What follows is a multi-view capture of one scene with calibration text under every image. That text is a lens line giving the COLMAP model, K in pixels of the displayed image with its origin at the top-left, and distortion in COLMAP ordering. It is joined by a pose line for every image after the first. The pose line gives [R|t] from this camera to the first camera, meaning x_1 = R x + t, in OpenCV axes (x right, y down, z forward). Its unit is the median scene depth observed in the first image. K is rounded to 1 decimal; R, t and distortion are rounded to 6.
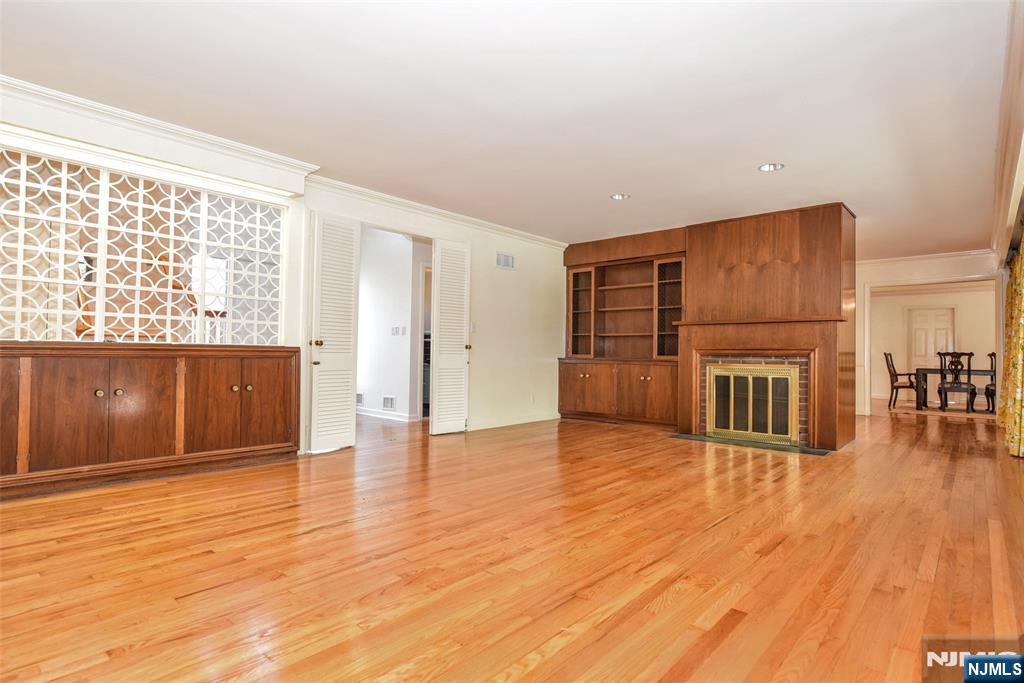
lens RADIAL K [[536.2, 0, 510.4], [0, 536.2, 343.4], [0, 0, 1]] dist [0.001230, 0.000128]
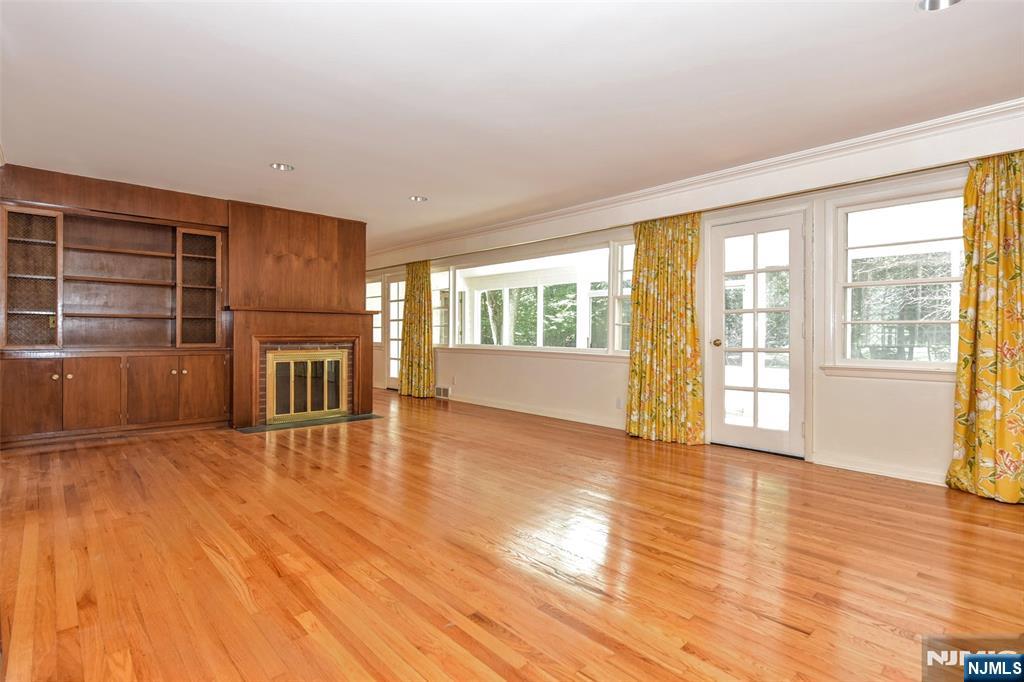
lens RADIAL K [[498.3, 0, 509.7], [0, 498.3, 341.6], [0, 0, 1]] dist [-0.014139, -0.000143]
pose [[0.102089, -0.025373, 0.994452, -0.511441], [-0.022948, 0.999349, 0.027854, -0.015848], [-0.994511, -0.025664, 0.101440, 0.487897]]
